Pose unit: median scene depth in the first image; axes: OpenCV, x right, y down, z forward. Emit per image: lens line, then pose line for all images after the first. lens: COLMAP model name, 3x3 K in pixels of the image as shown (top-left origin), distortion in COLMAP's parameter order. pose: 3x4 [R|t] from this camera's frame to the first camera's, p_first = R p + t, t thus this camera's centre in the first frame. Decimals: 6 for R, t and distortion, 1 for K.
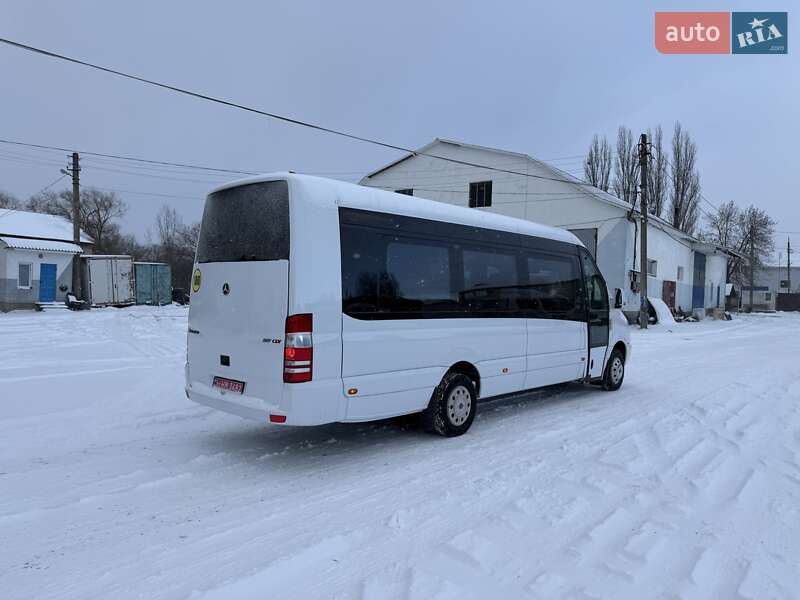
lens RADIAL K [[566.3, 0, 400.0], [0, 566.3, 300.0], [0, 0, 1]] dist [0.115026, -0.111165]
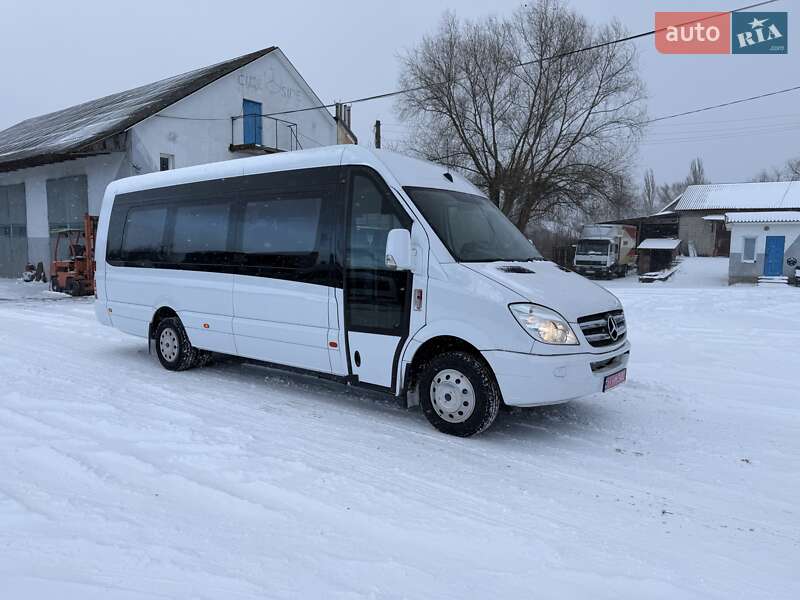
lens RADIAL K [[572.6, 0, 400.0], [0, 572.6, 300.0], [0, 0, 1]] dist [0.104104, -0.123563]
pose [[0.071650, 0.054673, -0.995930, 0.958943], [-0.022951, 0.998323, 0.053153, 0.016319], [0.997166, 0.019049, 0.072785, 1.015783]]
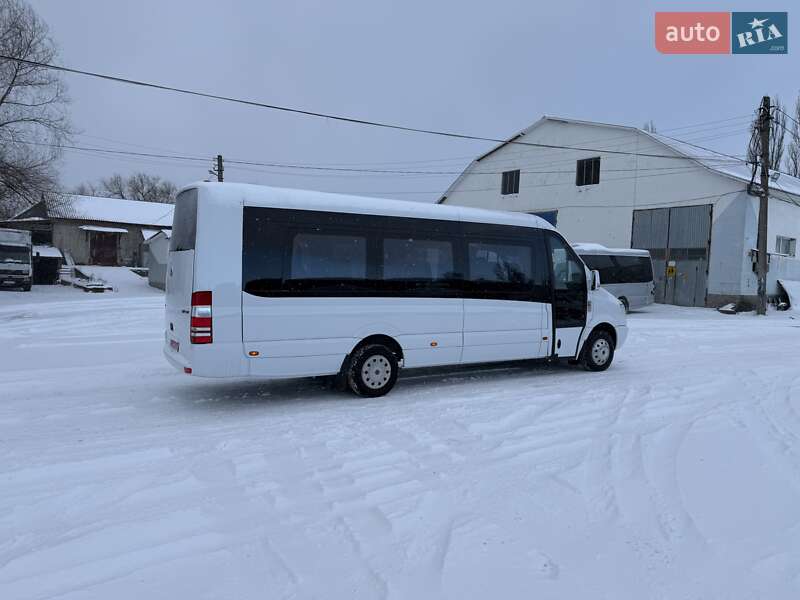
lens RADIAL K [[572.6, 0, 400.0], [0, 572.6, 300.0], [0, 0, 1]] dist [0.104104, -0.123563]
pose [[0.962450, 0.010171, -0.271267, 0.345448], [-0.002236, 0.999561, 0.029545, 0.002254], [0.271449, -0.027829, 0.962051, -0.084659]]
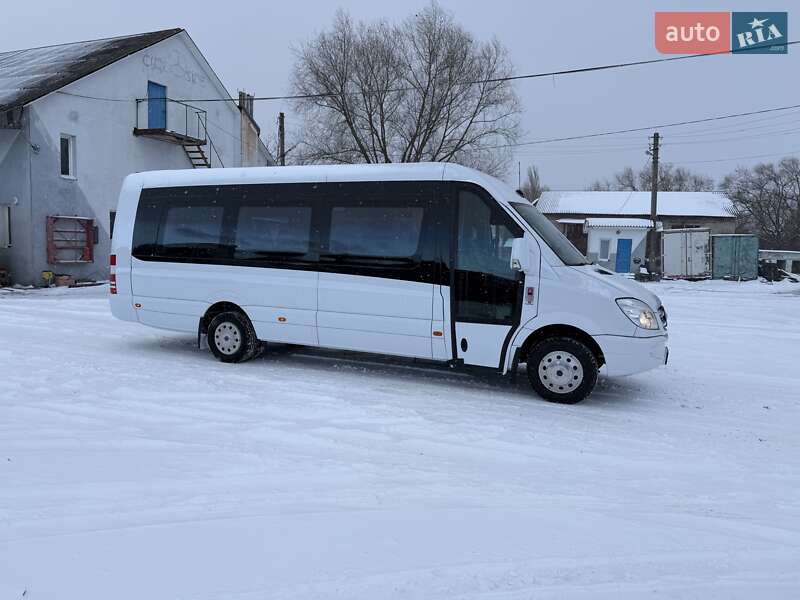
lens RADIAL K [[572.6, 0, 400.0], [0, 572.6, 300.0], [0, 0, 1]] dist [0.104104, -0.123563]
pose [[0.327048, 0.066894, -0.942637, 1.005281], [-0.034929, 0.997666, 0.058680, 0.015567], [0.944362, 0.013734, 0.328621, 0.694550]]
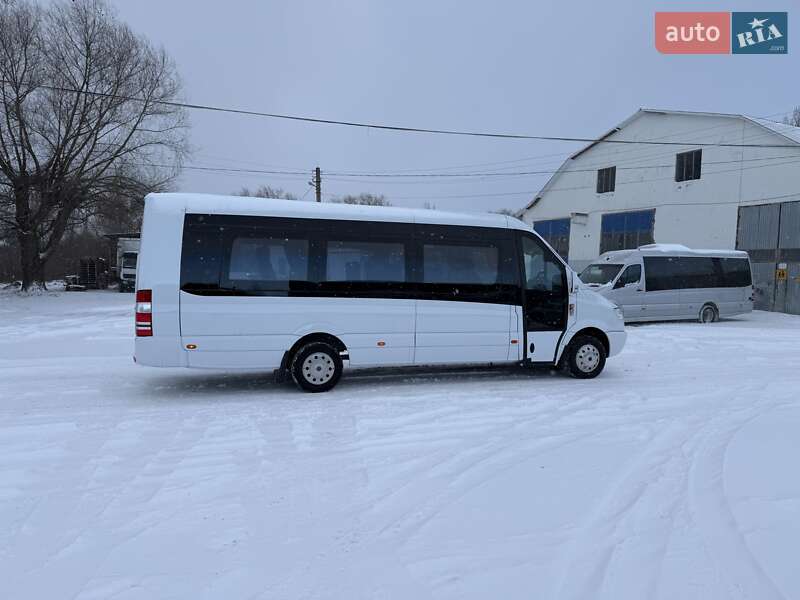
lens RADIAL K [[572.6, 0, 400.0], [0, 572.6, 300.0], [0, 0, 1]] dist [0.104104, -0.123563]
pose [[0.875971, 0.015791, -0.482105, 0.627372], [-0.006111, 0.999747, 0.021642, 0.007662], [0.482325, -0.016012, 0.875846, 0.003574]]
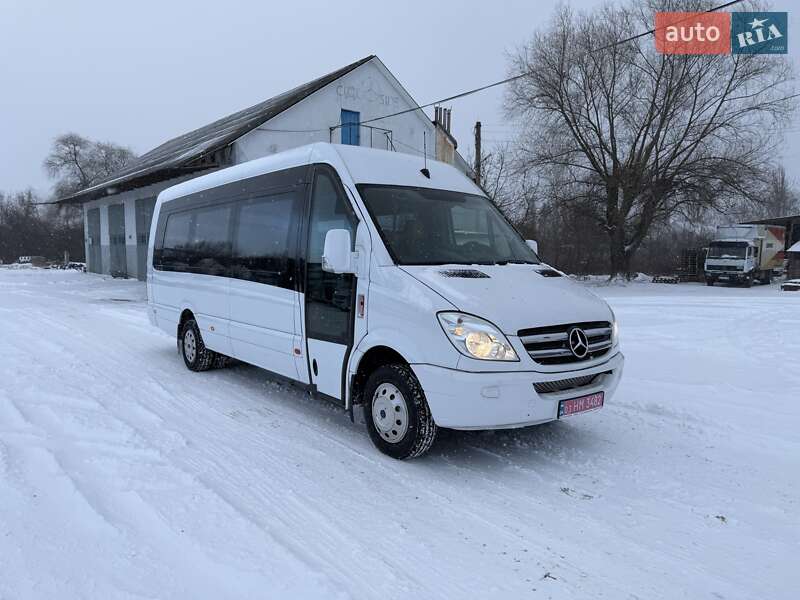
lens RADIAL K [[572.6, 0, 400.0], [0, 572.6, 300.0], [0, 0, 1]] dist [0.104104, -0.123563]
pose [[-0.152619, 0.045209, -0.987251, 0.905595], [-0.026355, 0.998412, 0.049794, 0.013454], [0.987934, 0.033618, -0.151185, 1.188911]]
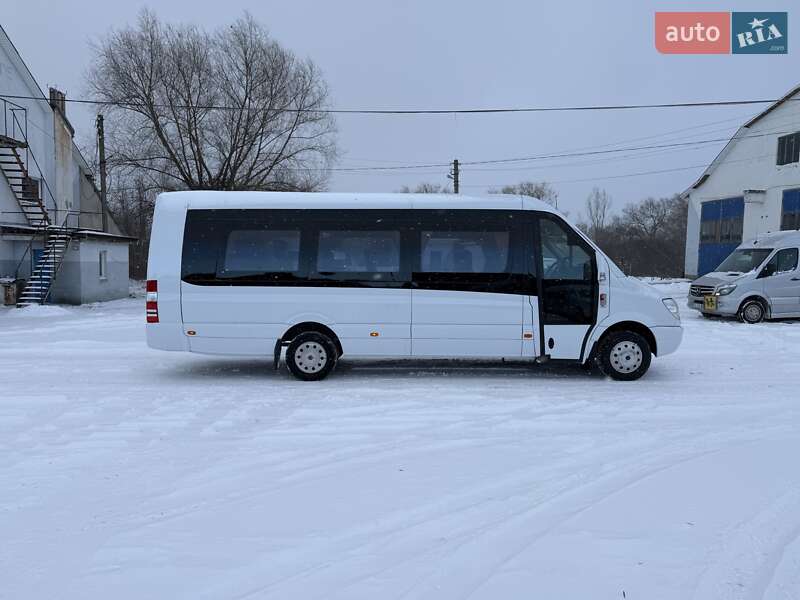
lens RADIAL K [[572.6, 0, 400.0], [0, 572.6, 300.0], [0, 0, 1]] dist [0.104104, -0.123563]
pose [[0.685431, 0.023562, -0.727756, 0.841092], [0.000932, 0.999447, 0.033235, 0.014516], [0.728137, -0.023459, 0.685030, 0.214163]]
